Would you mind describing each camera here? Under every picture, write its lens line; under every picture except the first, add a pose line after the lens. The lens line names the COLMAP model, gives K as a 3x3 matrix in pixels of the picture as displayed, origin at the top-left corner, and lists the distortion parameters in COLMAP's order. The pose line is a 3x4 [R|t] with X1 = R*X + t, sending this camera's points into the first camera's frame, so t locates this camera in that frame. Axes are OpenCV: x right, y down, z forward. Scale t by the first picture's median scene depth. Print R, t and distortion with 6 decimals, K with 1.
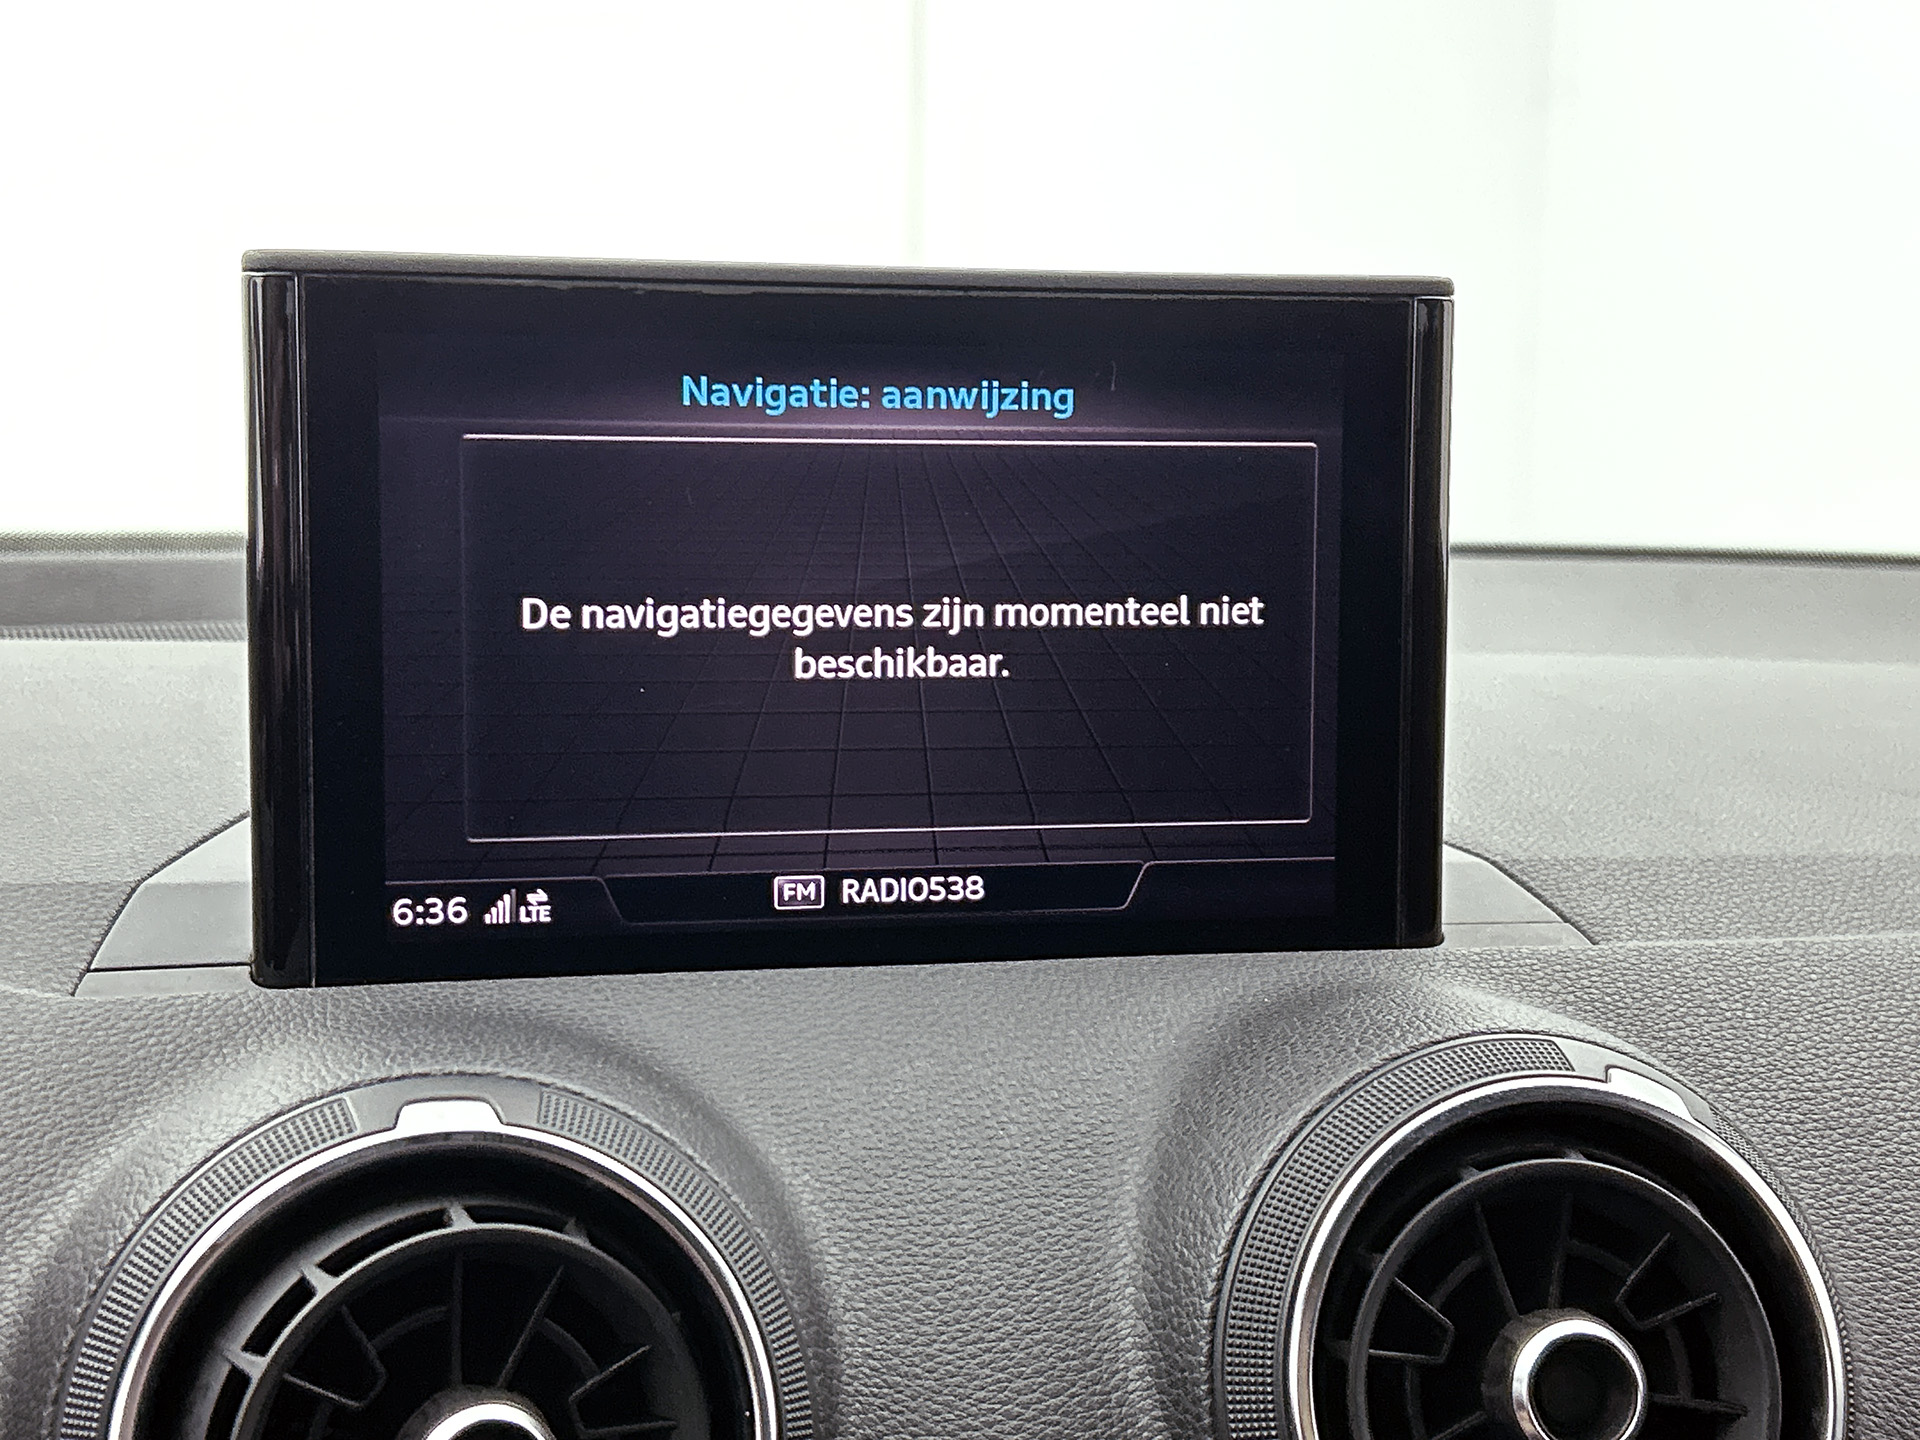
lens RADIAL K [[2673.2, 0, 949.7], [0, 2673.2, 717.4], [0, 0, 1]] dist [0.160677, -0.608272]
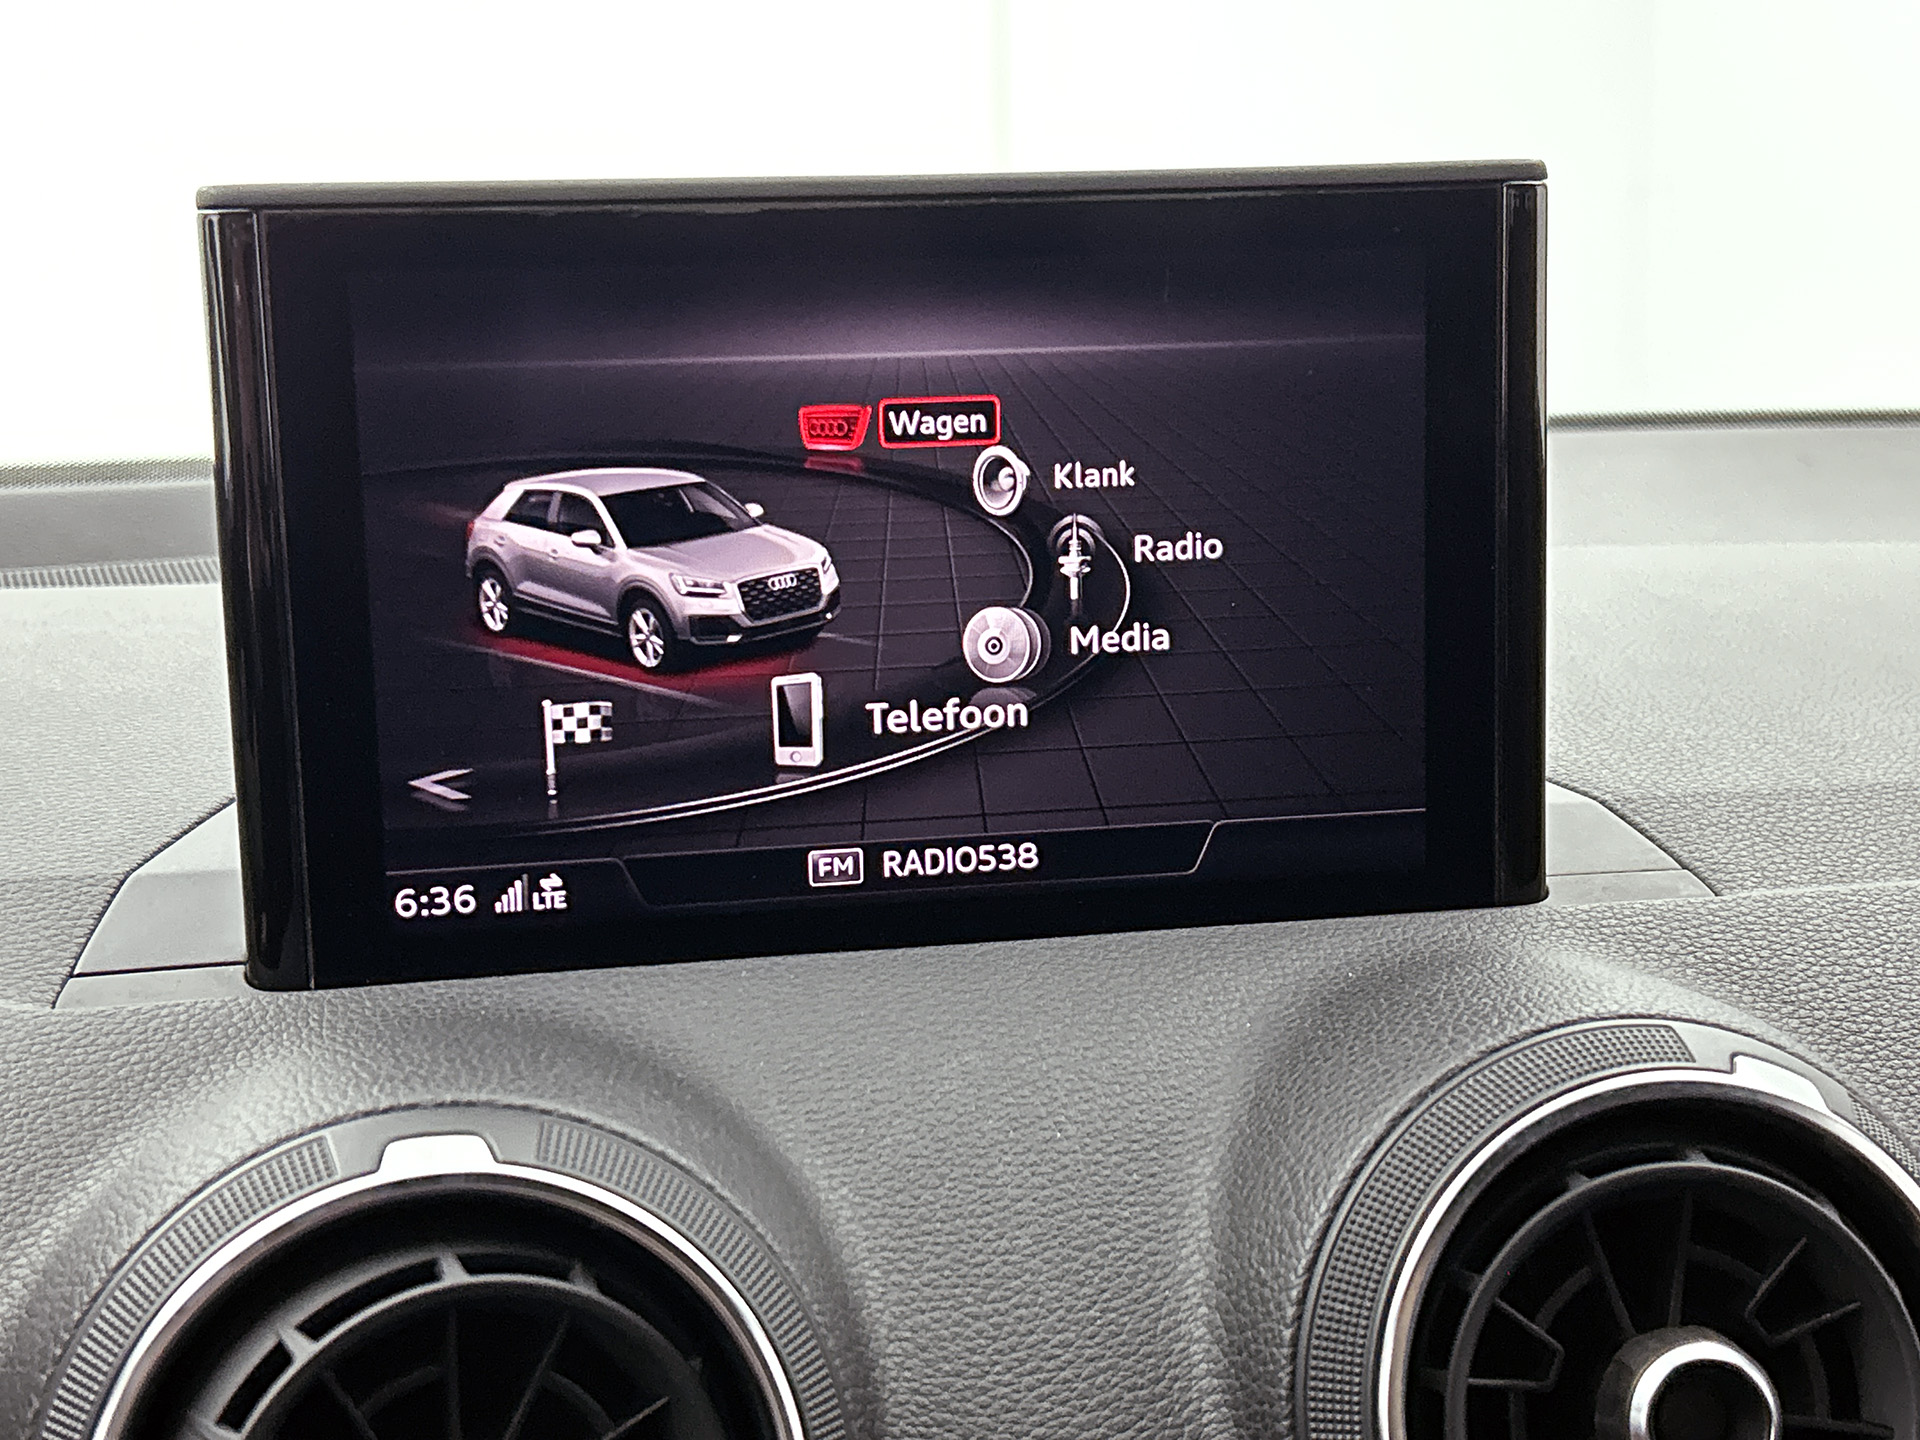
lens RADIAL K [[2679.8, 0, 928.2], [0, 2679.8, 743.7], [0, 0, 1]] dist [0.179648, -0.655403]
pose [[0.998460, -0.027847, -0.047976, 0.023604], [0.030755, 0.997665, 0.060975, -0.036491], [0.046166, -0.062356, 0.996986, 0.098030]]
